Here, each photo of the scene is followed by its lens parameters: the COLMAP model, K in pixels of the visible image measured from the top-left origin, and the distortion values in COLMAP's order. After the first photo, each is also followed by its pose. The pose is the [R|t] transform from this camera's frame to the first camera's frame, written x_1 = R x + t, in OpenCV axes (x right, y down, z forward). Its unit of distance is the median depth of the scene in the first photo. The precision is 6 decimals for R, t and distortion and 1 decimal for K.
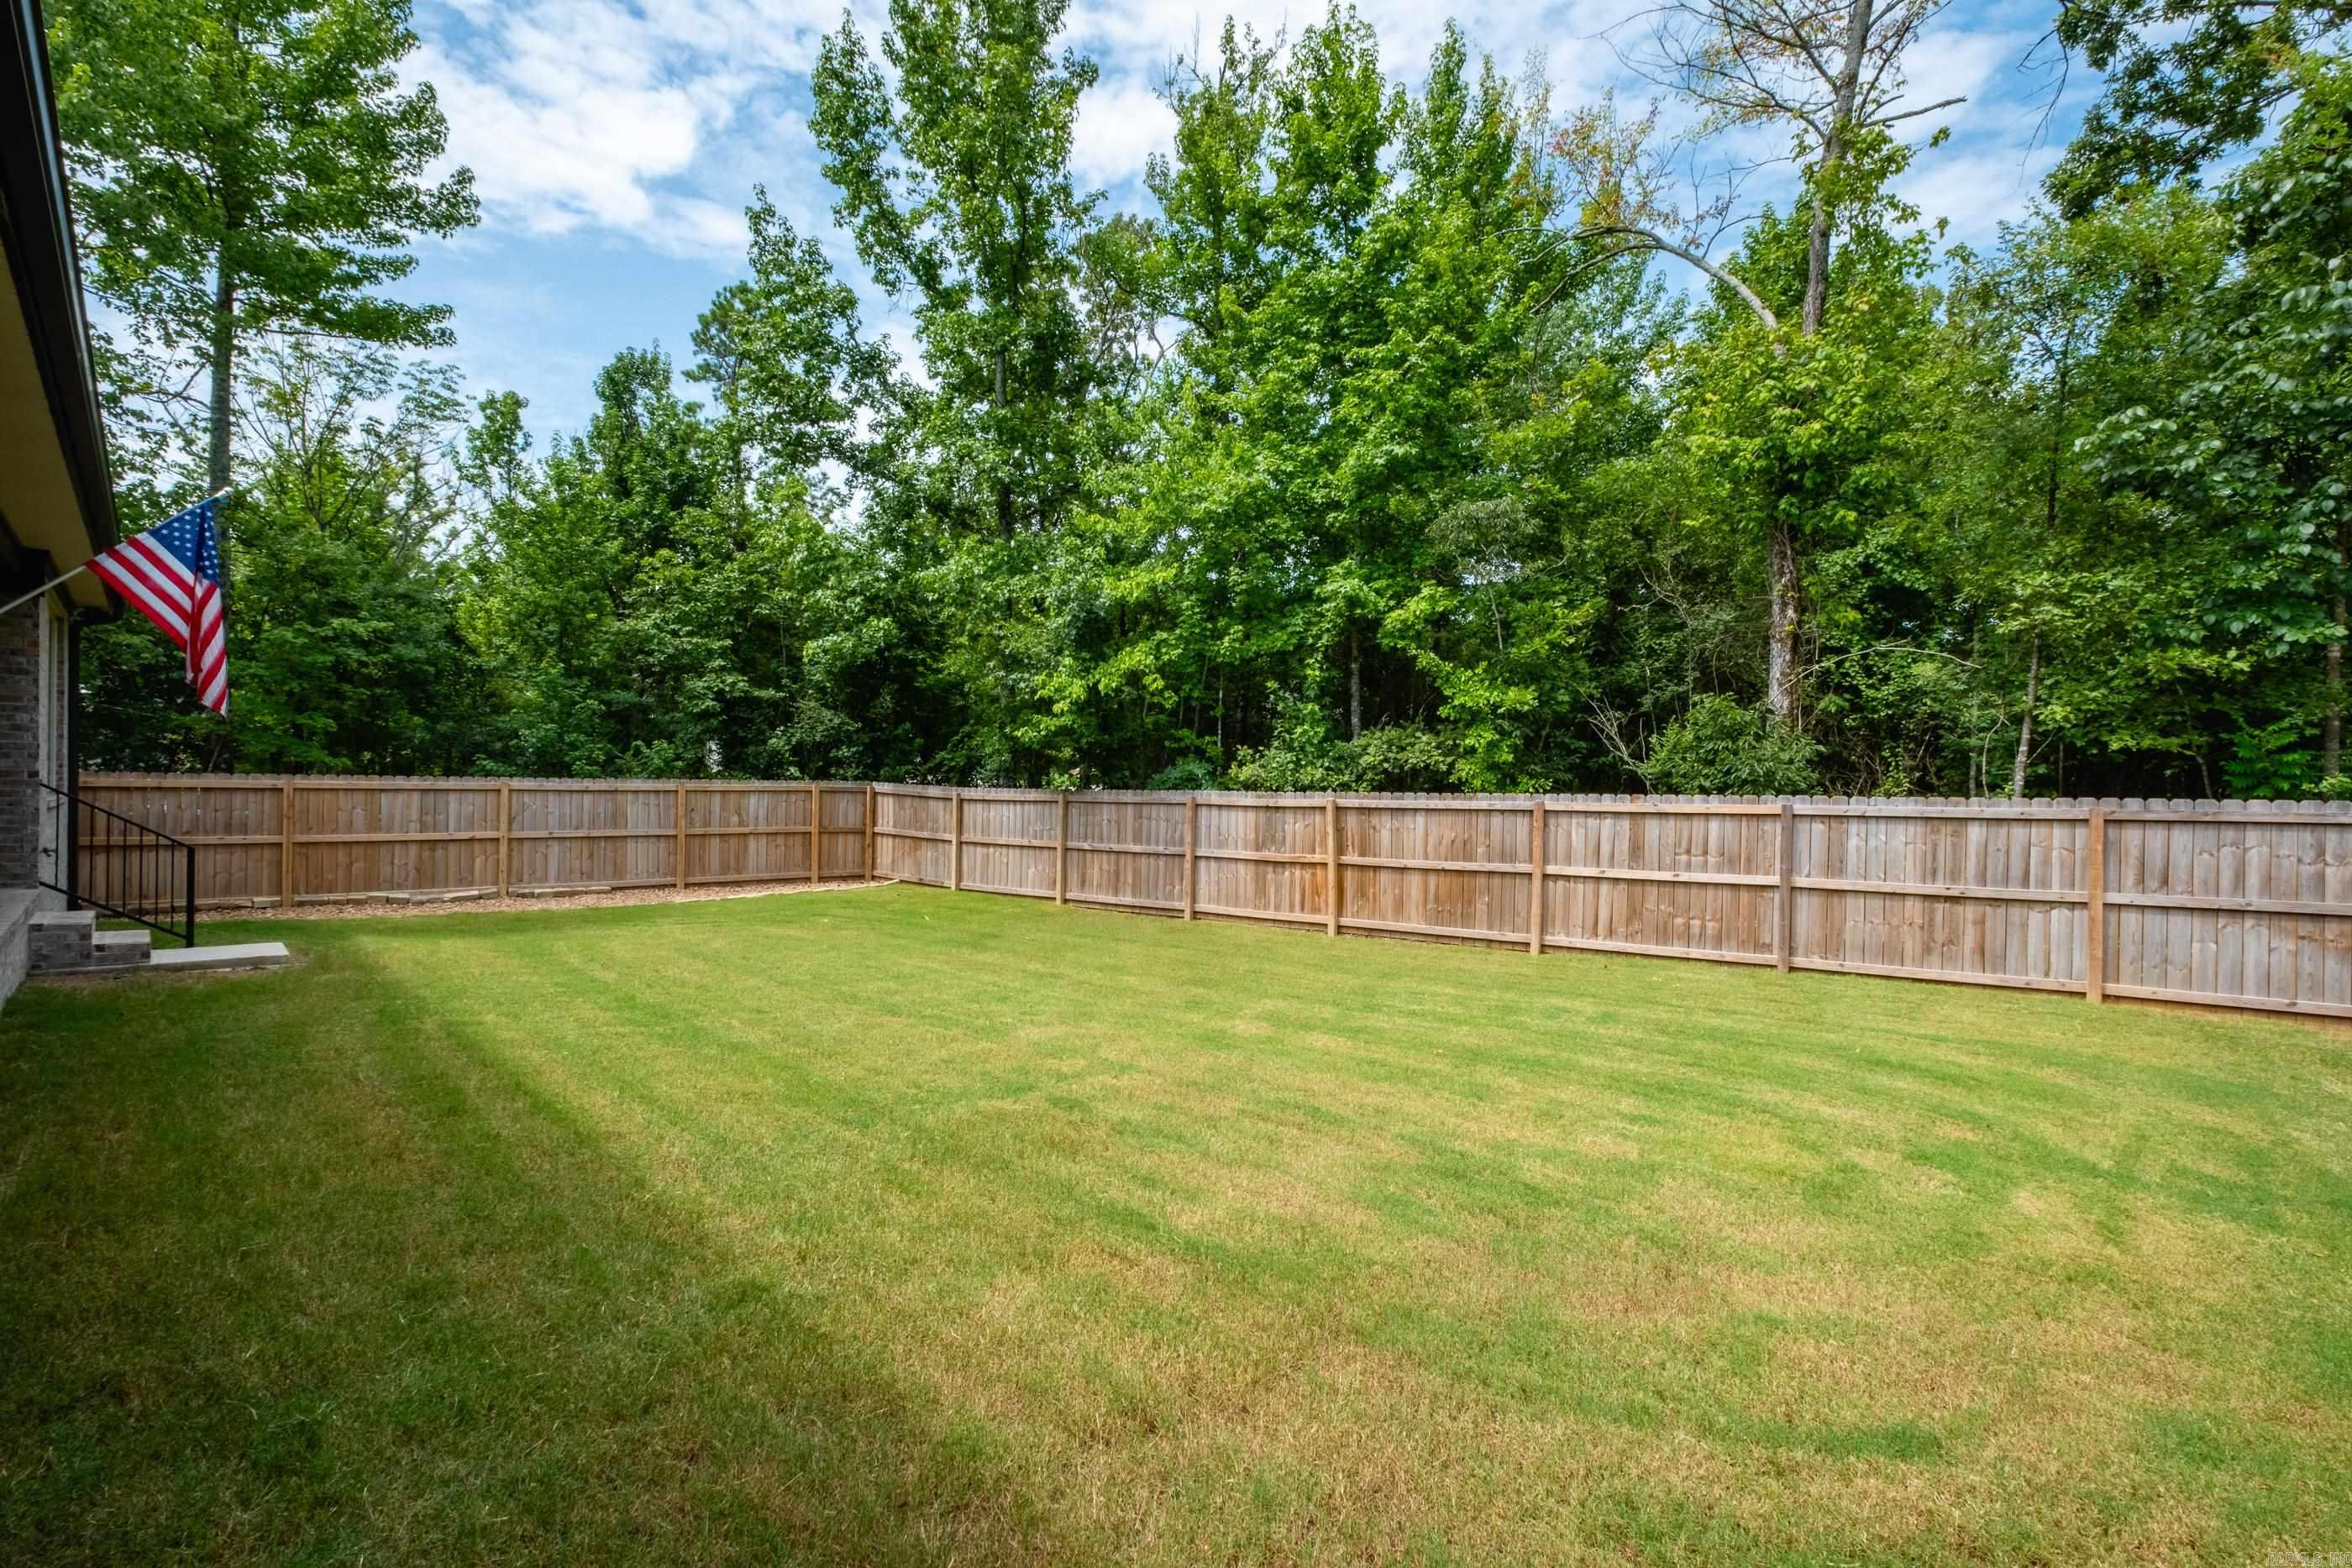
lens RADIAL K [[1015.4, 0, 1173.8], [0, 1015.4, 787.6], [0, 0, 1]] dist [0.000042, 0.000032]
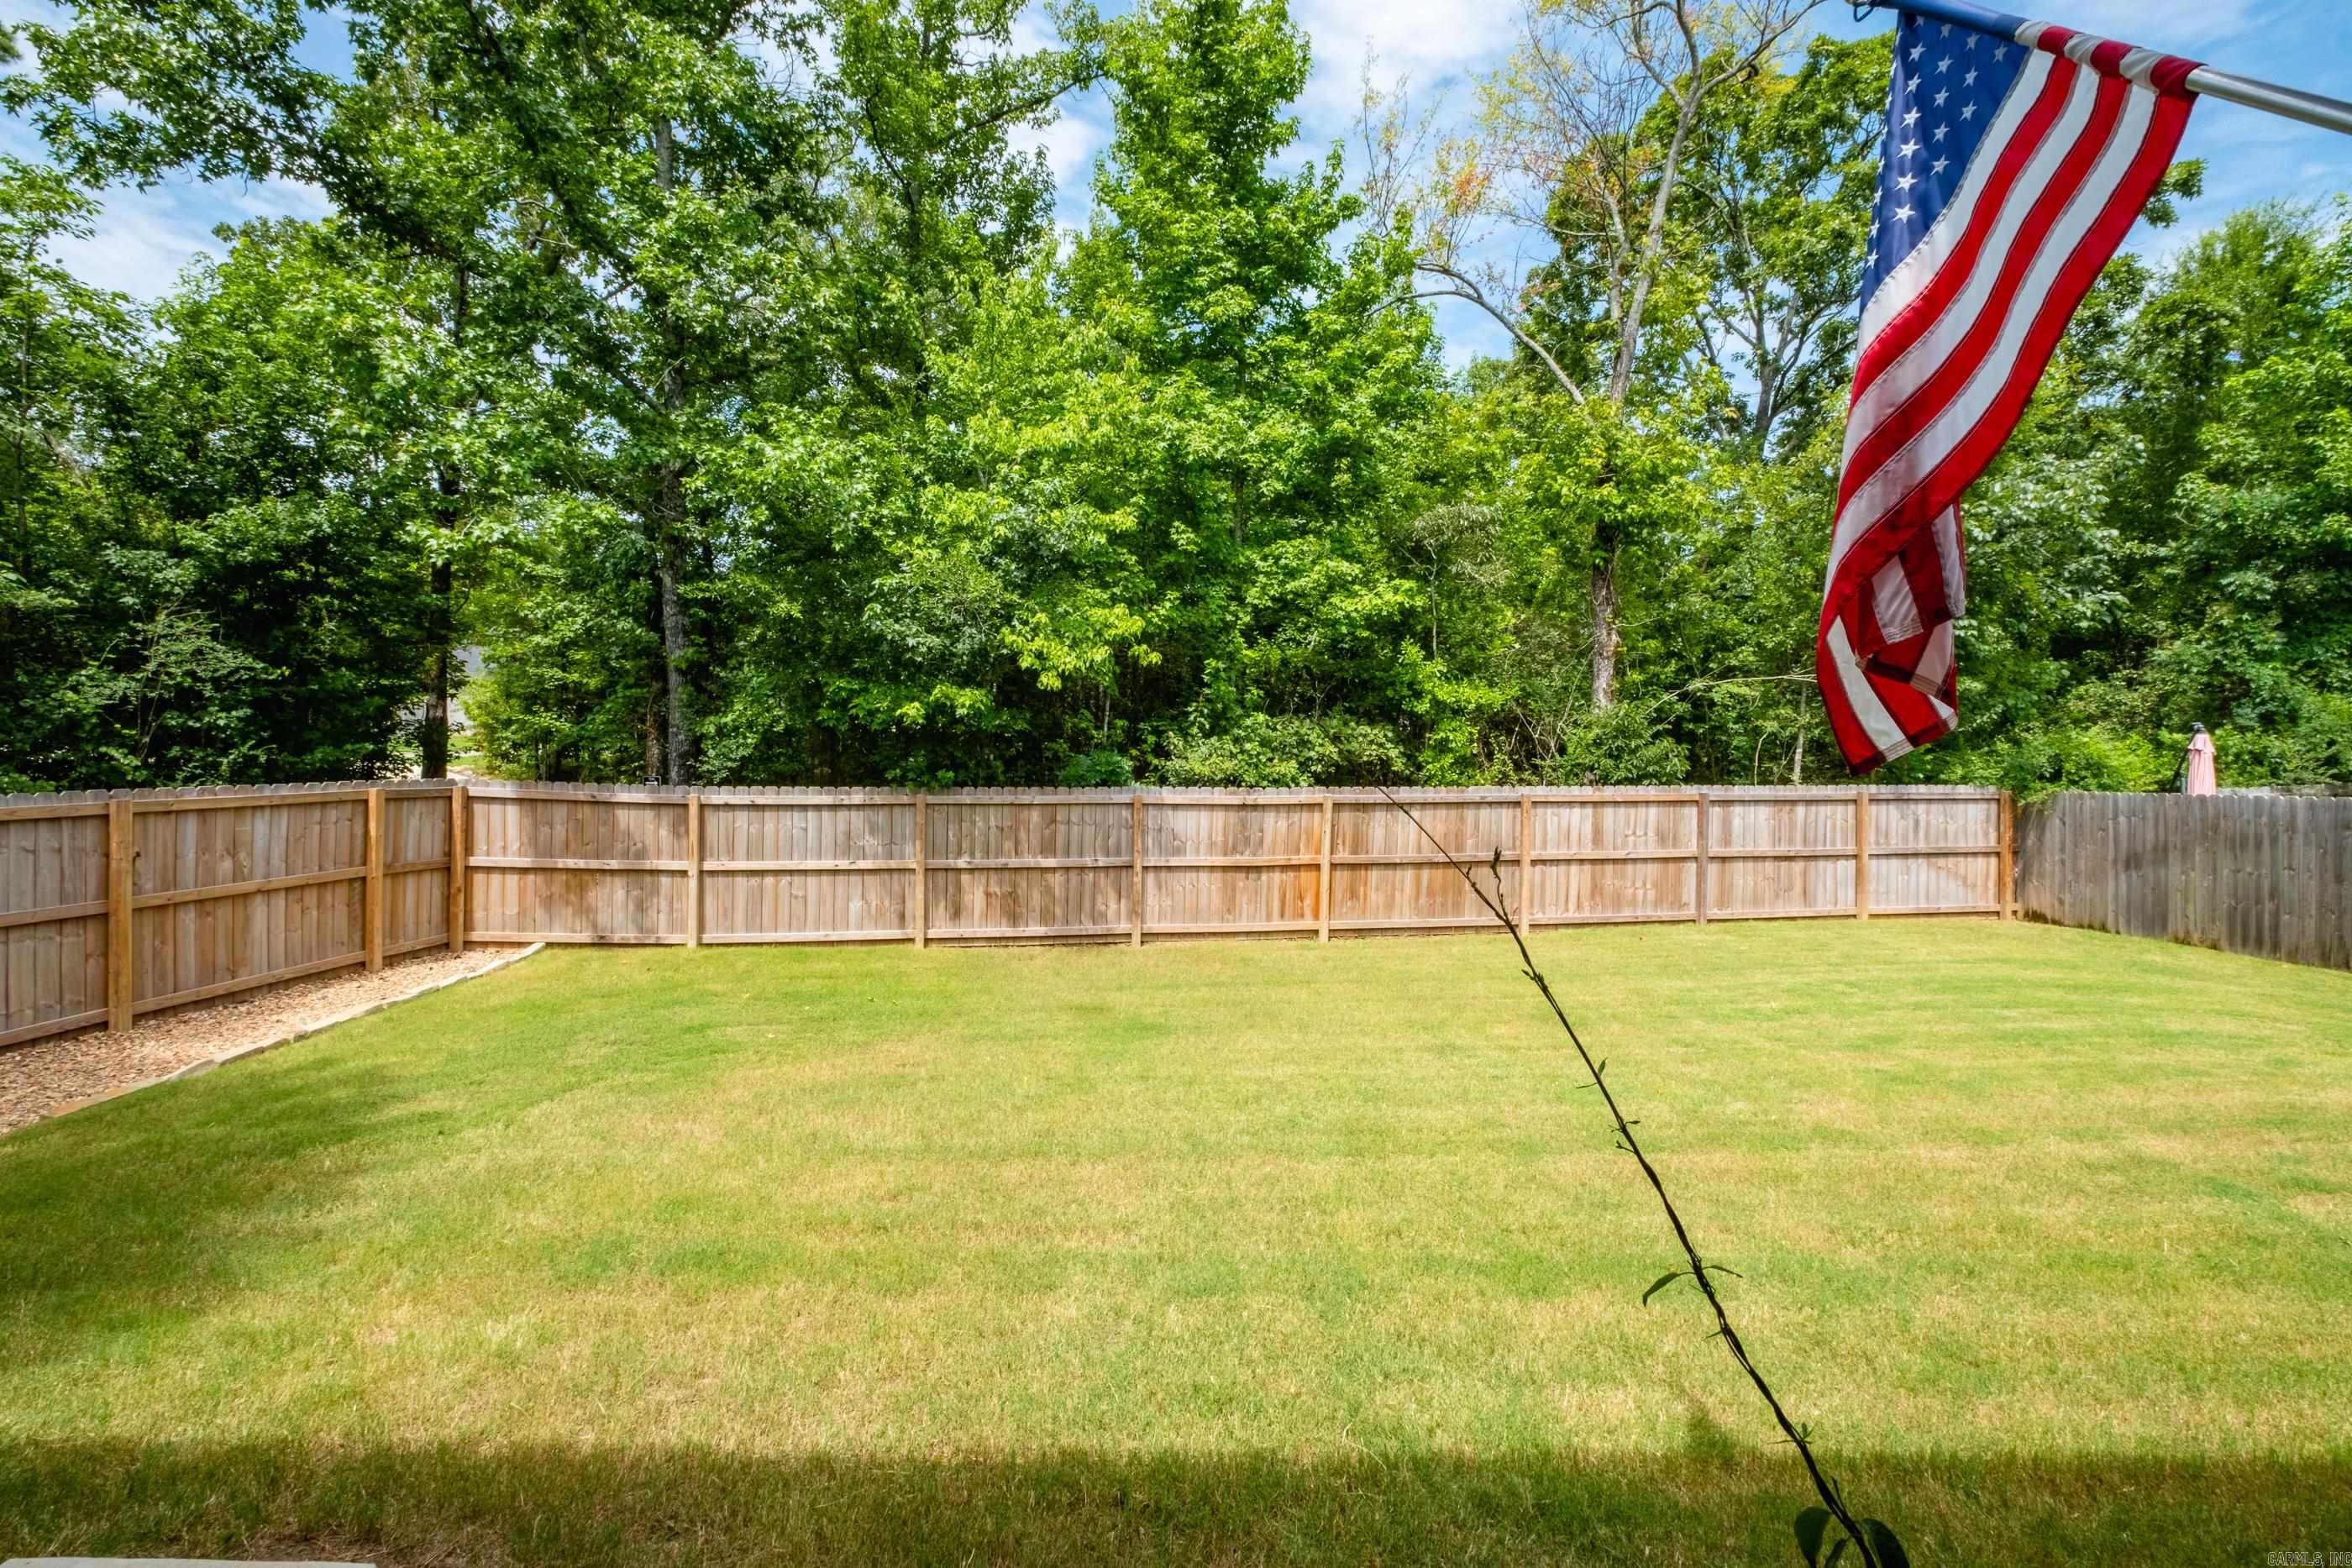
lens RADIAL K [[1027.9, 0, 1180.6], [0, 1027.9, 784.0], [0, 0, 1]] dist [0.000535, -0.000037]
pose [[0.707493, -0.008753, 0.706667, -0.564670], [0.008061, 0.999958, 0.004315, -0.003189], [-0.706675, 0.002643, 0.707534, 0.399160]]
